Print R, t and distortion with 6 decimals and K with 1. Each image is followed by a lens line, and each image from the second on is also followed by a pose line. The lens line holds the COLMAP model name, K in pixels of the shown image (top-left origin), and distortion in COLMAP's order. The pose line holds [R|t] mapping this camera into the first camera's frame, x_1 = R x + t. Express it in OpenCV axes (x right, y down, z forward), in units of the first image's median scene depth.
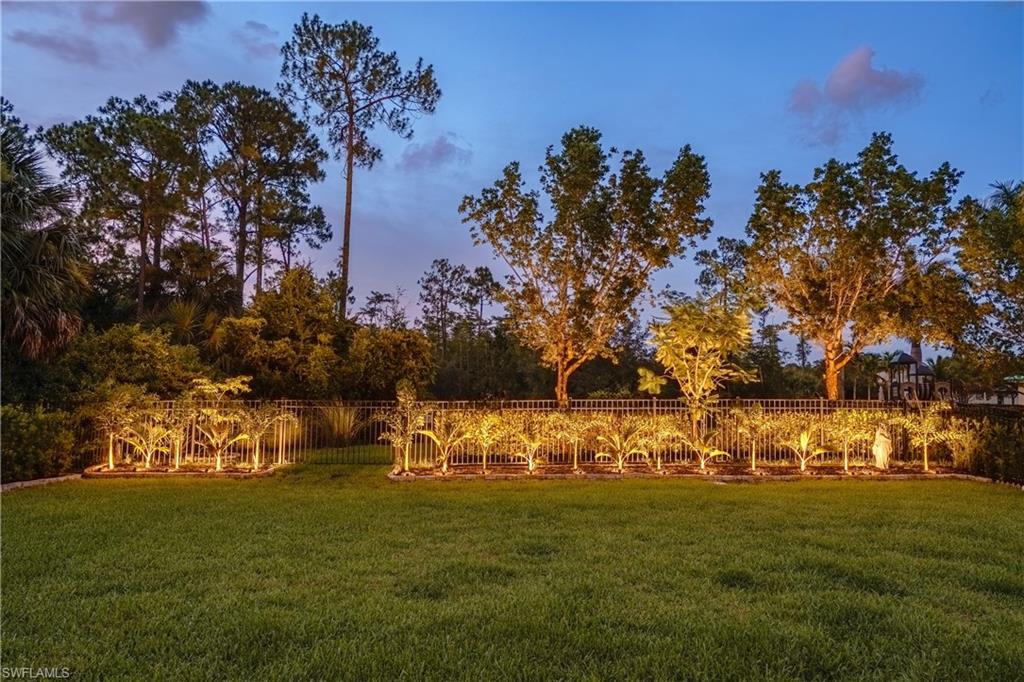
lens RADIAL K [[597.7, 0, 503.9], [0, 597.7, 338.2], [0, 0, 1]] dist [-0.019193, -0.000061]
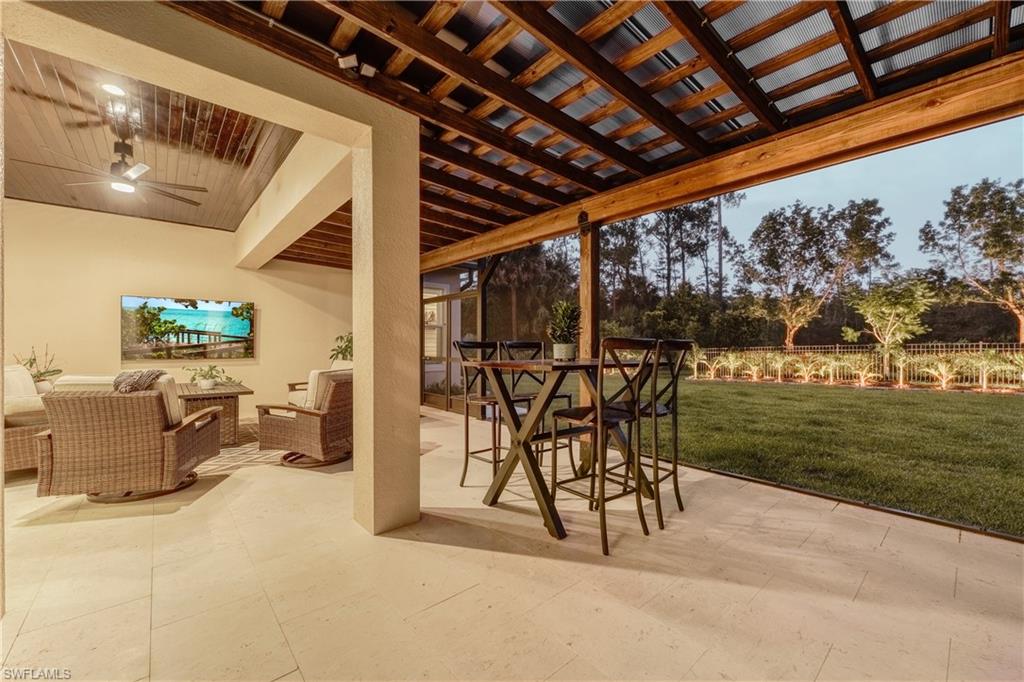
lens RADIAL K [[403.4, 0, 506.3], [0, 403.4, 339.4], [0, 0, 1]] dist [-0.000834, -0.000102]
pose [[0.638659, -0.032257, -0.768813, 0.417280], [0.085151, 0.995947, 0.028949, -0.027415], [0.764764, -0.083953, 0.638818, -0.413872]]
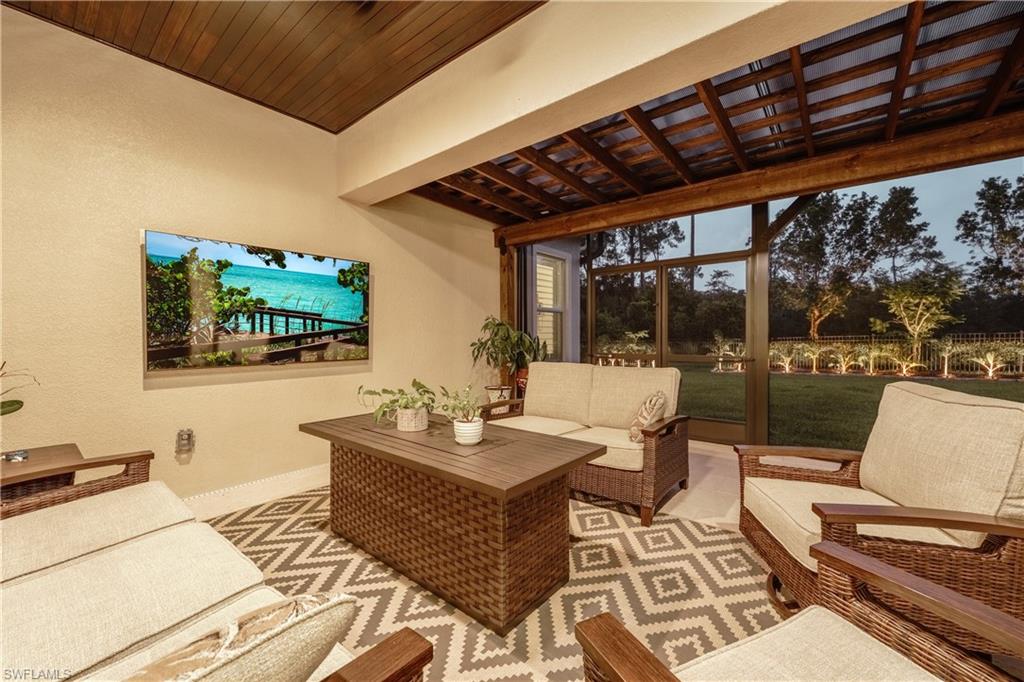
lens RADIAL K [[403.4, 0, 506.3], [0, 403.4, 344.1], [0, 0, 1]] dist [-0.000834, -0.000102]
pose [[0.757540, -0.012294, -0.652673, 0.157727], [0.080737, 0.993911, 0.074988, -0.038580], [0.647777, -0.109502, 0.753919, -0.473656]]
